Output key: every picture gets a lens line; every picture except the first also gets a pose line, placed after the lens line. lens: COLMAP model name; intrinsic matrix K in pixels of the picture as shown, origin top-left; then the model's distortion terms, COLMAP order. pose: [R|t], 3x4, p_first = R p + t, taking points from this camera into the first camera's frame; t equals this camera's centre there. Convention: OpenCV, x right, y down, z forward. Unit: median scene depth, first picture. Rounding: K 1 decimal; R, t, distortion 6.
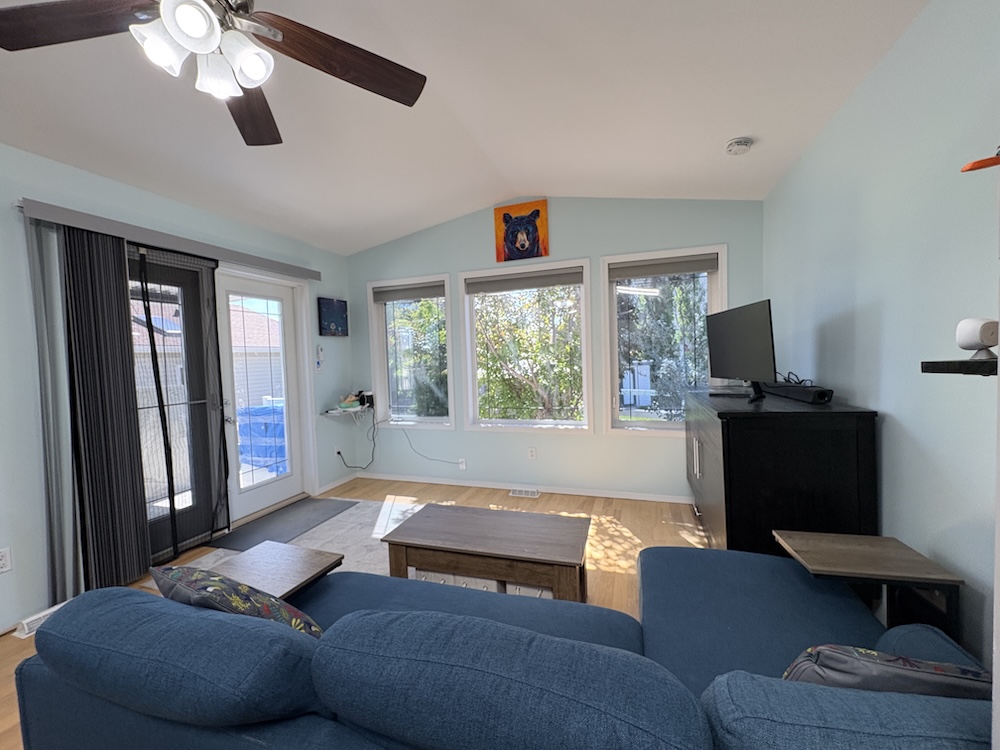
lens RADIAL K [[399.4, 0, 500.0], [0, 399.4, 375.0], [0, 0, 1]] dist [-0.001193, -0.000690]
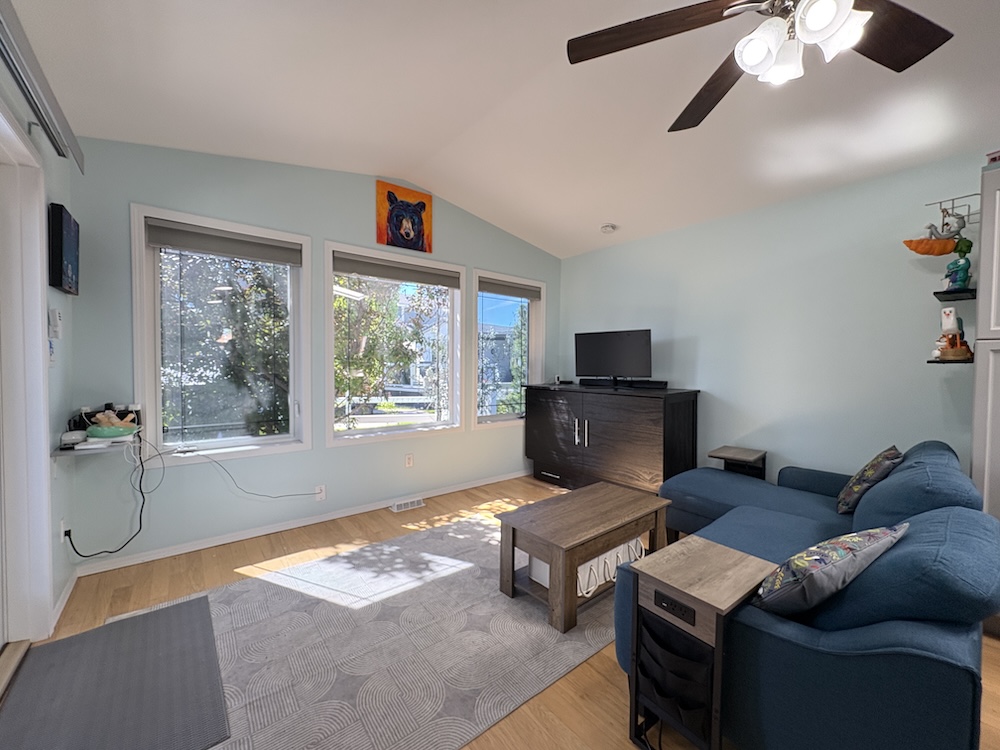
lens RADIAL K [[399.4, 0, 500.0], [0, 399.4, 375.0], [0, 0, 1]] dist [-0.001193, -0.000690]
pose [[0.536152, 0.011736, 0.844040, -0.602436], [0.009708, 0.999751, -0.020068, 0.020253], [-0.844066, 0.018954, 0.535905, 0.335707]]
